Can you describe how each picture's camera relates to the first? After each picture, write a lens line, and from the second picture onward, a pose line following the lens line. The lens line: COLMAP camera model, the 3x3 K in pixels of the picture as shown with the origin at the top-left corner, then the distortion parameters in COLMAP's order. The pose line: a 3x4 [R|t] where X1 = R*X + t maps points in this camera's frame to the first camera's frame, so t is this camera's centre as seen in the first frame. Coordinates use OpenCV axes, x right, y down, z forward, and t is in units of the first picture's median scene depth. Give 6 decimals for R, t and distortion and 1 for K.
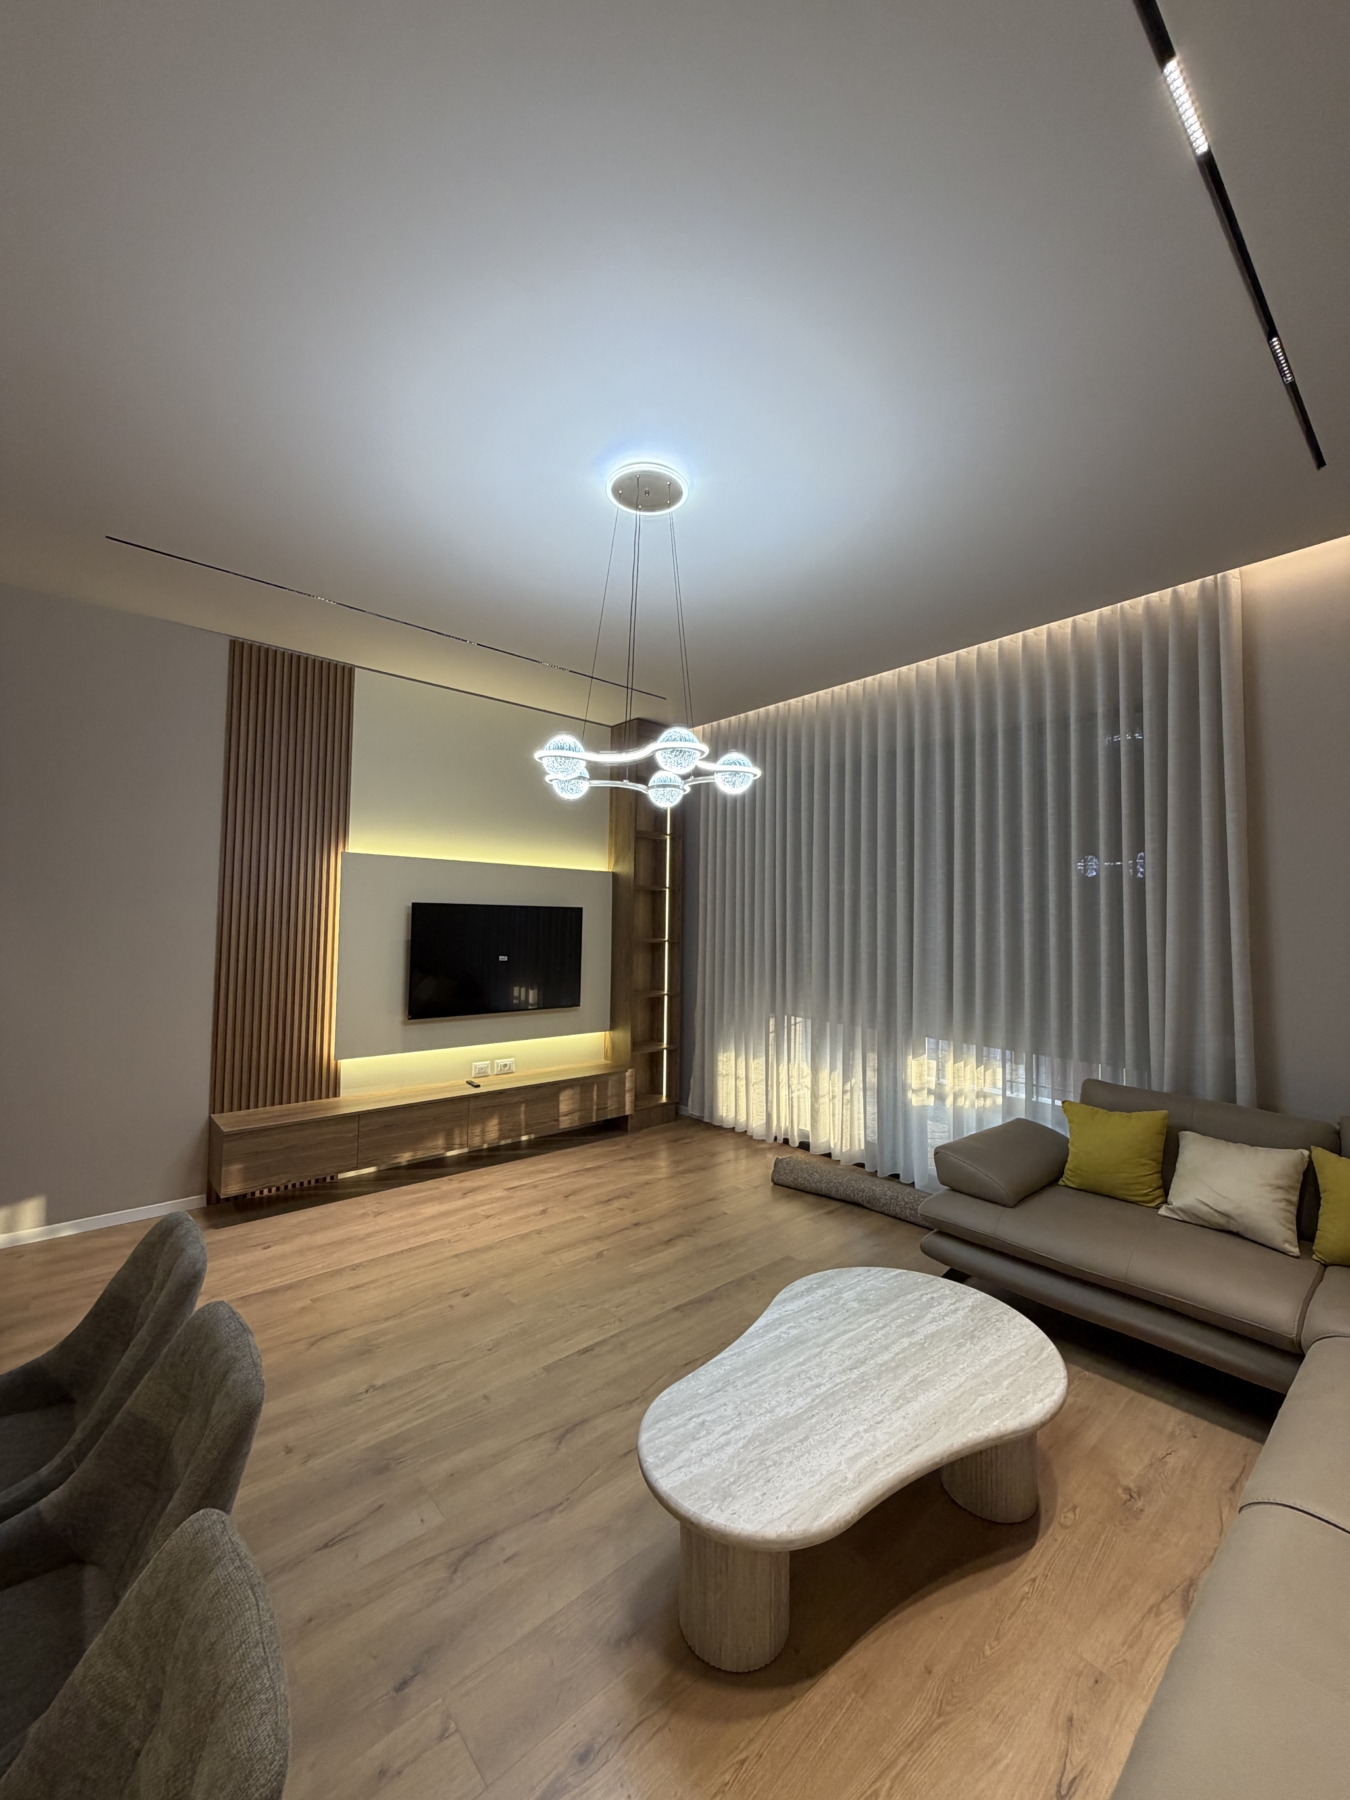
lens RADIAL K [[722.6, 0, 674.1], [0, 722.6, 894.7], [0, 0, 1]] dist [0.000551, -0.000291]
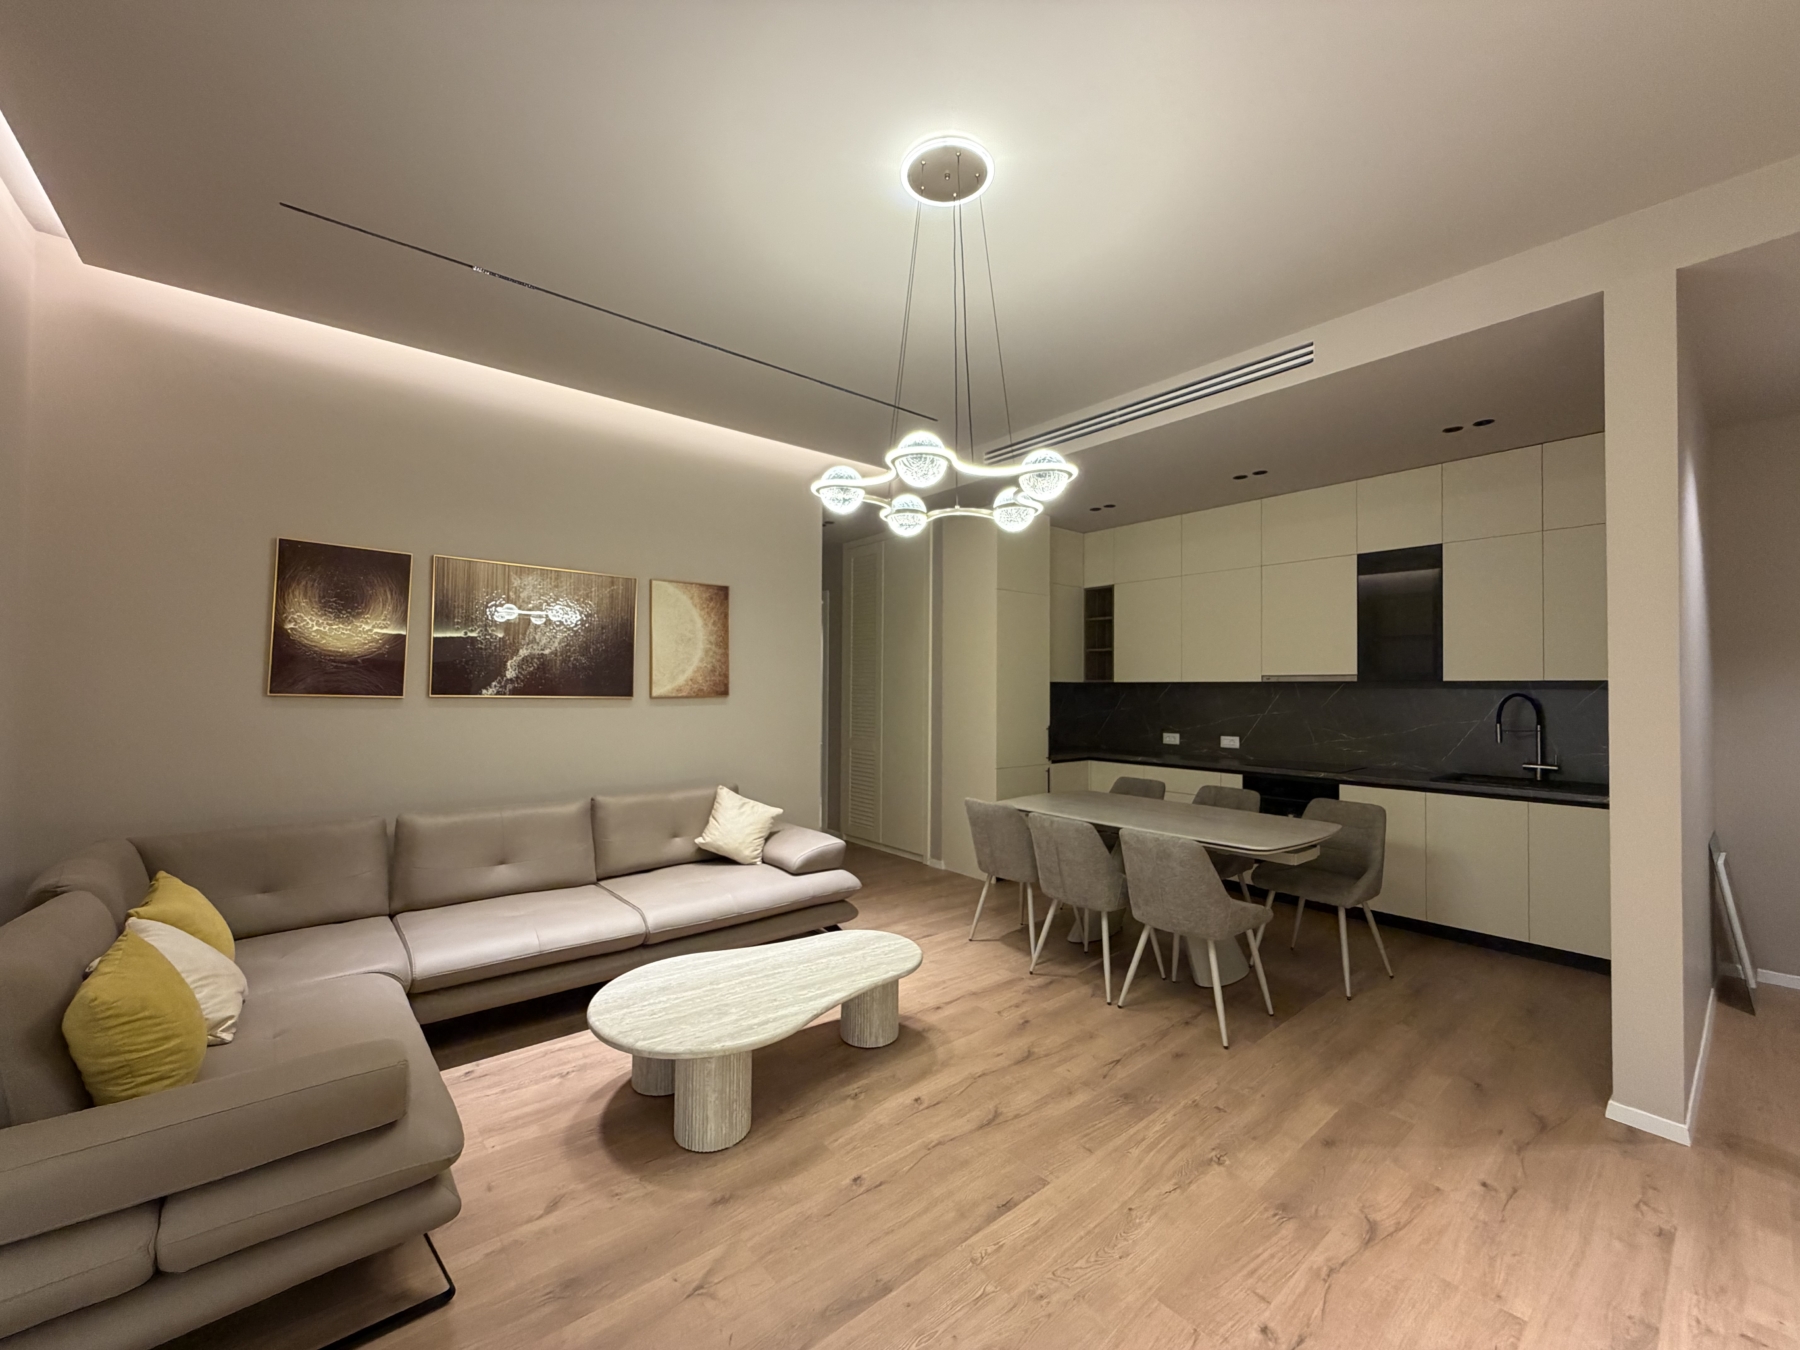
lens RADIAL K [[722.6, 0, 894.0], [0, 722.6, 674.6], [0, 0, 1]] dist [0.000551, -0.000291]
pose [[-0.999454, -0.017872, 0.027805, -0.013953], [-0.019509, 0.998023, -0.059740, 0.128203], [-0.026682, -0.060249, -0.997827, 2.196099]]
